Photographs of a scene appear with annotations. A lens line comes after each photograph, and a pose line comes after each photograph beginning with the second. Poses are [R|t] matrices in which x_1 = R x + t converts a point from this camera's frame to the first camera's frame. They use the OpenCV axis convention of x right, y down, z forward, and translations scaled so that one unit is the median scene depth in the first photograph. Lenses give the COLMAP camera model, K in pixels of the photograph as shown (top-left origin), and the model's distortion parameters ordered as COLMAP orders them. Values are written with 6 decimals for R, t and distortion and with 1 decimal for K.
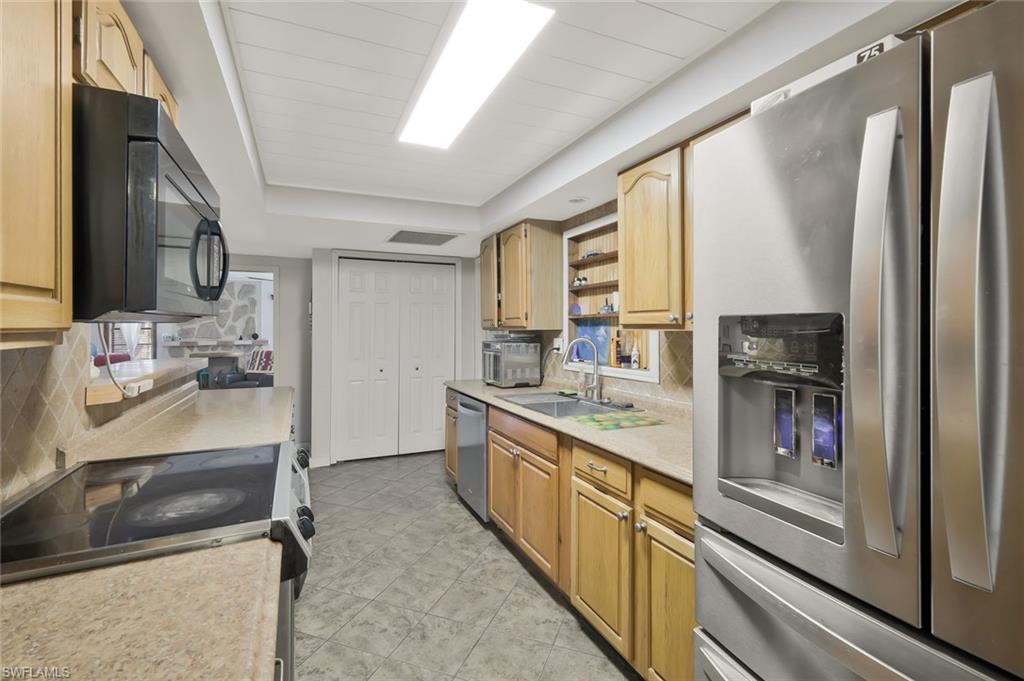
lens RADIAL K [[459.5, 0, 514.6], [0, 459.5, 319.2], [0, 0, 1]] dist [0.002010, 0.000111]
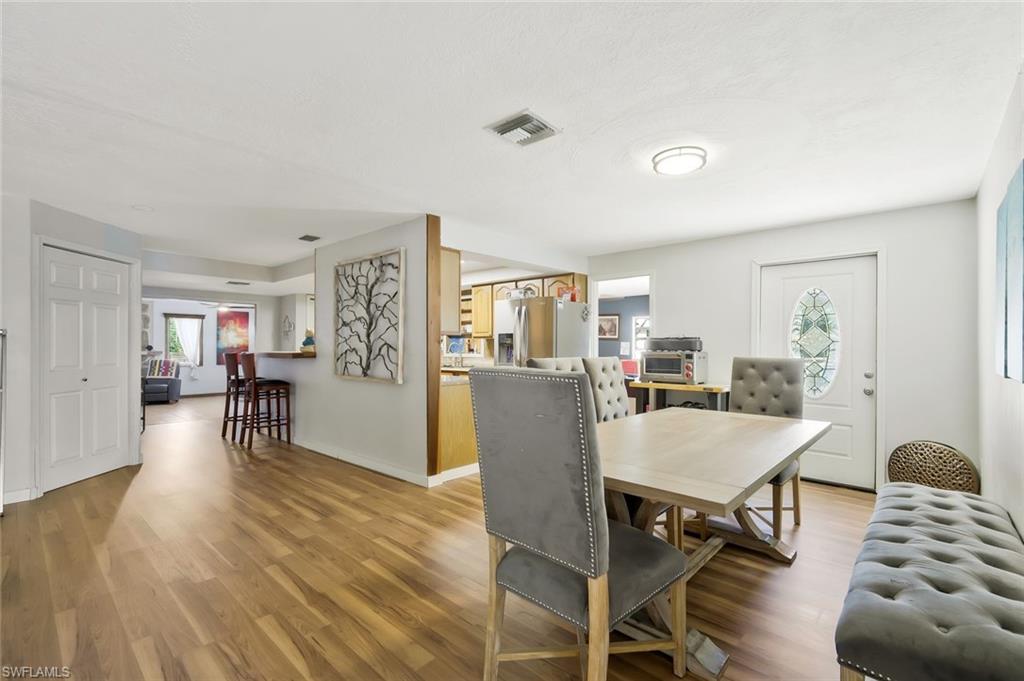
lens RADIAL K [[459.5, 0, 519.5], [0, 459.5, 343.4], [0, 0, 1]] dist [0.002010, 0.000111]
pose [[0.919971, 0.006751, 0.391928, -0.466204], [-0.010668, 0.999913, 0.007819, 0.019942], [-0.391841, -0.011374, 0.919962, -1.323869]]
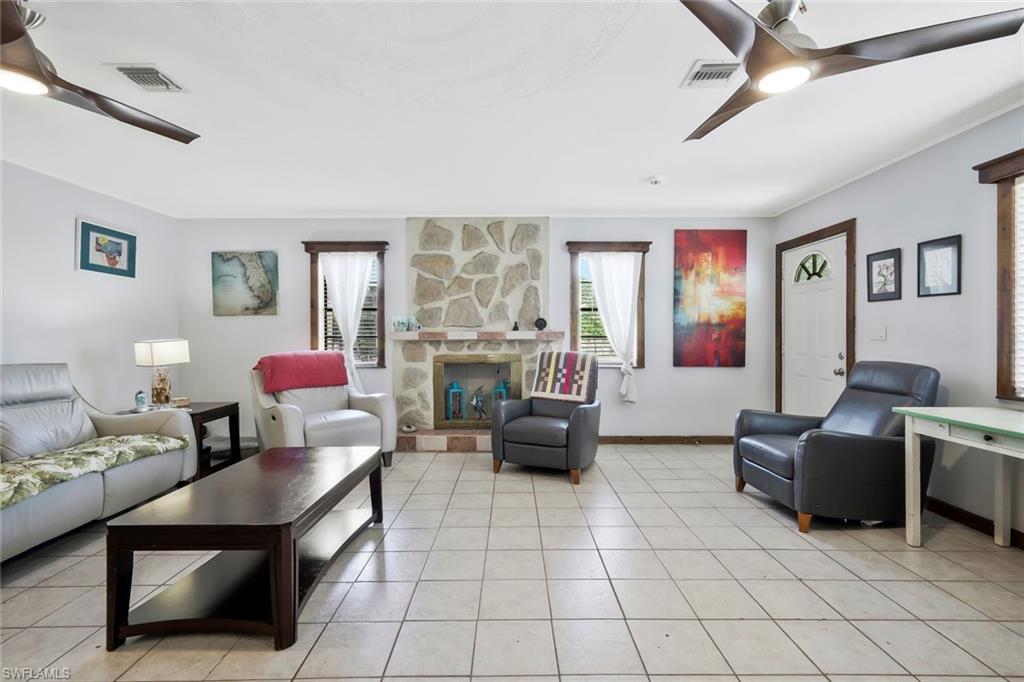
lens RADIAL K [[459.5, 0, 514.7], [0, 459.5, 336.2], [0, 0, 1]] dist [0.002010, 0.000111]
pose [[0.909437, 0.007428, -0.415774, -1.125146], [0.003167, 0.999688, 0.024786, 0.113787], [0.415829, -0.023858, 0.909130, 1.561058]]
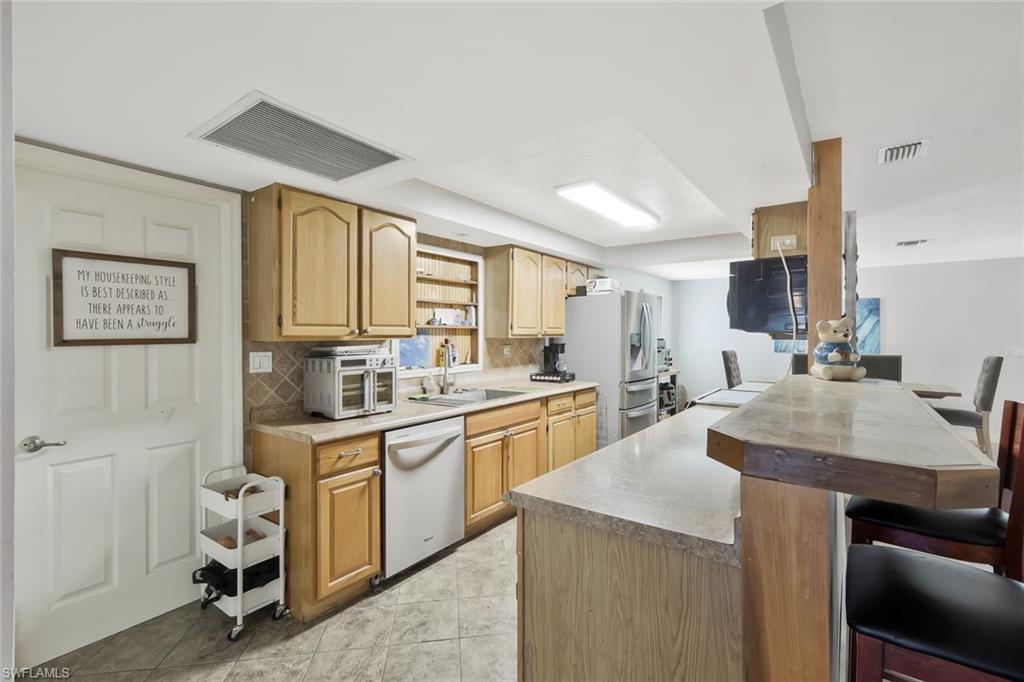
lens RADIAL K [[459.5, 0, 508.5], [0, 459.5, 339.3], [0, 0, 1]] dist [0.002010, 0.000111]
pose [[-0.482270, -0.003395, 0.876016, -0.871327], [-0.013533, 0.999902, -0.003575, 0.024226], [-0.875918, -0.013579, -0.482269, 1.269116]]
